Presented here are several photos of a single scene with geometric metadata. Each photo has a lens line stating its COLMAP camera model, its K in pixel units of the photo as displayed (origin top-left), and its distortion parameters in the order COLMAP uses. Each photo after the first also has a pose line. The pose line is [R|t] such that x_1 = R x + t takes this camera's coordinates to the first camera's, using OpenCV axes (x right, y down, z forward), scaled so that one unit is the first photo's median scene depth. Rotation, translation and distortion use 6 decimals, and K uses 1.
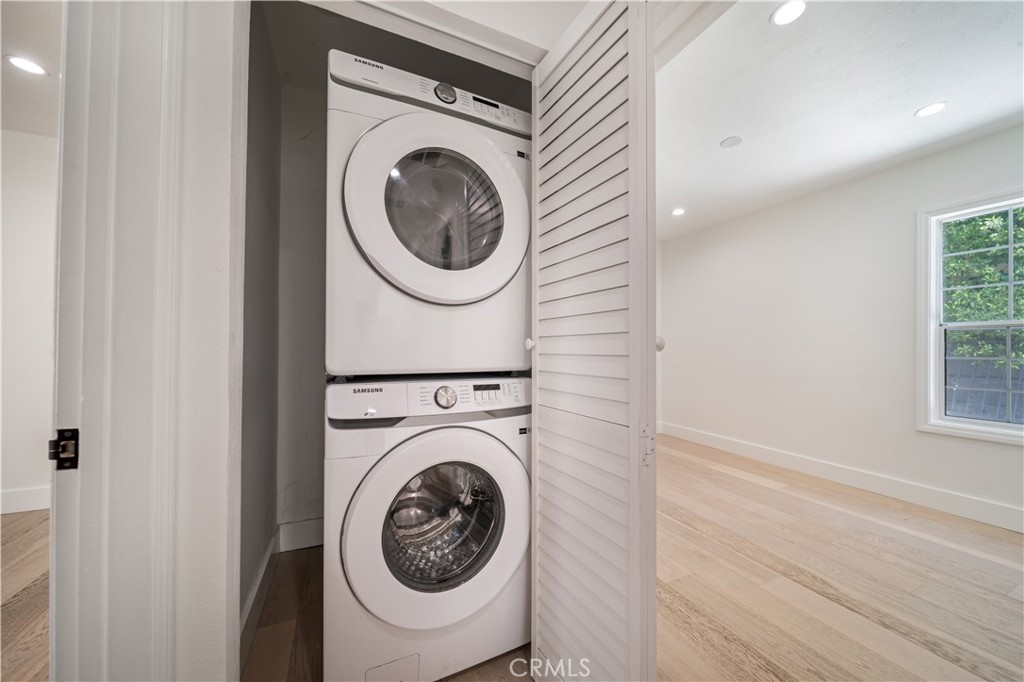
lens RADIAL K [[369.7, 0, 506.3], [0, 369.7, 344.2], [0, 0, 1]] dist [-0.008475, 0.000388]
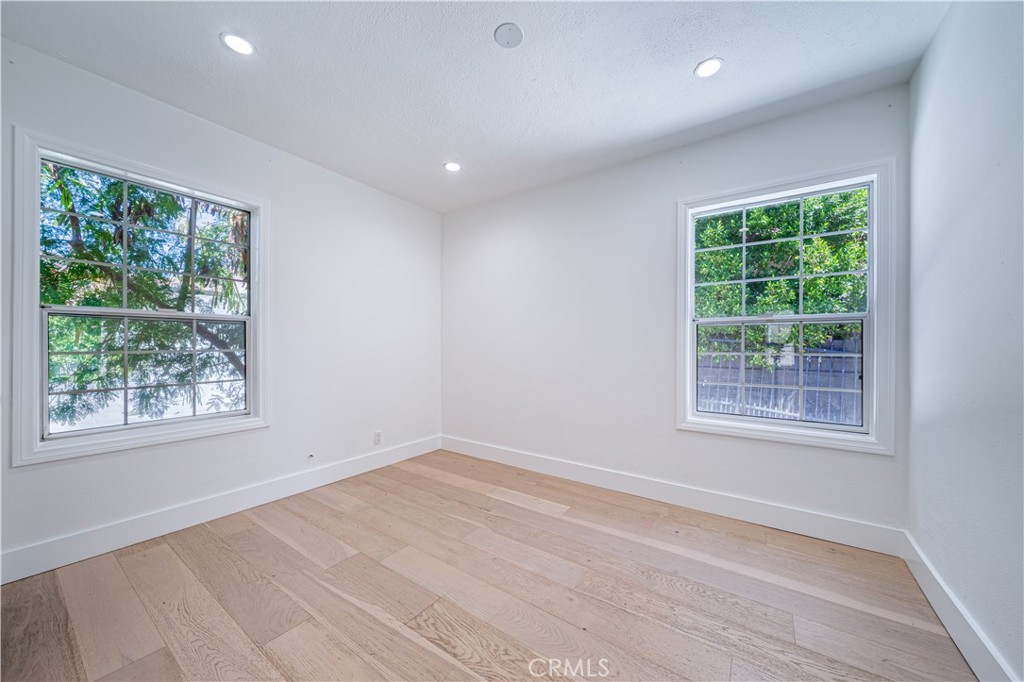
lens RADIAL K [[369.7, 0, 509.9], [0, 369.7, 343.3], [0, 0, 1]] dist [-0.008475, 0.000388]
pose [[0.863758, -0.003620, 0.503894, 0.256465], [0.000692, 0.999982, 0.005999, 0.003385], [-0.503907, -0.004833, 0.863744, 0.390850]]
